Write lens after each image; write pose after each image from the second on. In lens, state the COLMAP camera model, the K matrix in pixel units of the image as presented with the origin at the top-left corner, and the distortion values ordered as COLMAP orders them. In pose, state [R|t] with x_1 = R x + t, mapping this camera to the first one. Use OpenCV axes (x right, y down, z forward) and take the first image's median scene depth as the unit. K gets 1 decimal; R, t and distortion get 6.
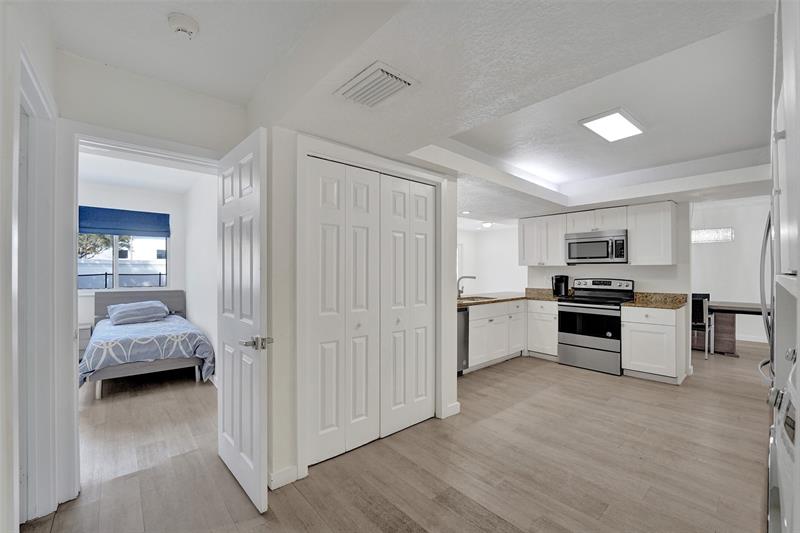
lens RADIAL K [[330.6, 0, 398.4], [0, 330.6, 265.5], [0, 0, 1]] dist [-0.008522, 0.000010]
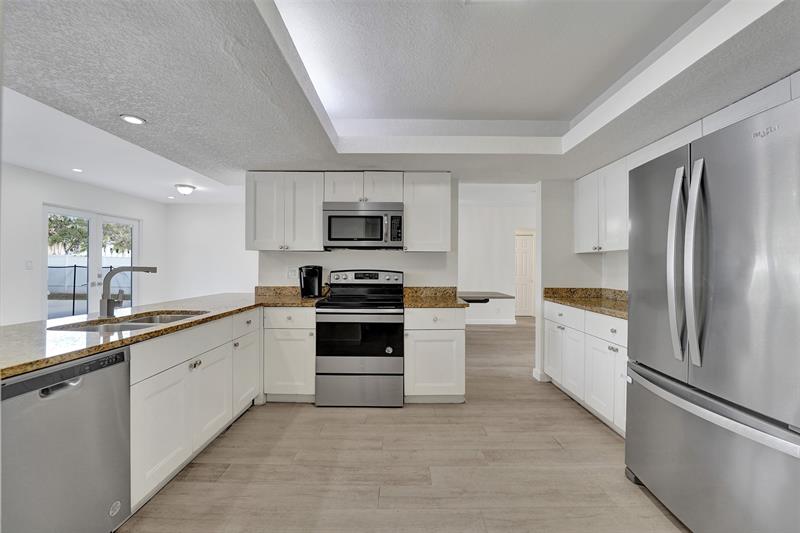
lens RADIAL K [[330.6, 0, 398.4], [0, 330.6, 265.5], [0, 0, 1]] dist [-0.008522, 0.000010]
pose [[0.660916, 0.002586, 0.750455, 0.119335], [-0.015797, 0.999820, 0.010467, 0.021544], [-0.750293, -0.018772, 0.660839, 0.473129]]
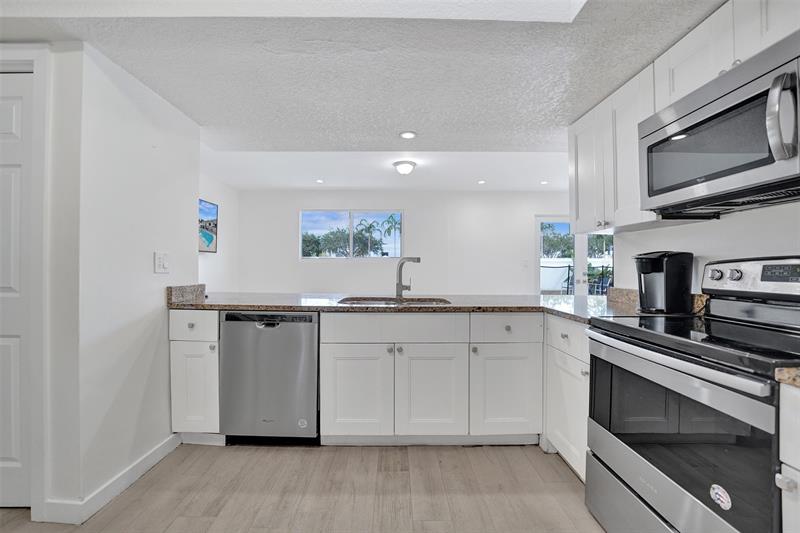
lens RADIAL K [[327.0, 0, 387.1], [0, 327.0, 267.0], [0, 0, 1]] dist [-0.019067, 0.000213]
pose [[0.759150, -0.000384, -0.650915, 0.539851], [0.007749, 0.999934, 0.008447, 0.044263], [0.650869, -0.011457, 0.759103, 0.614328]]
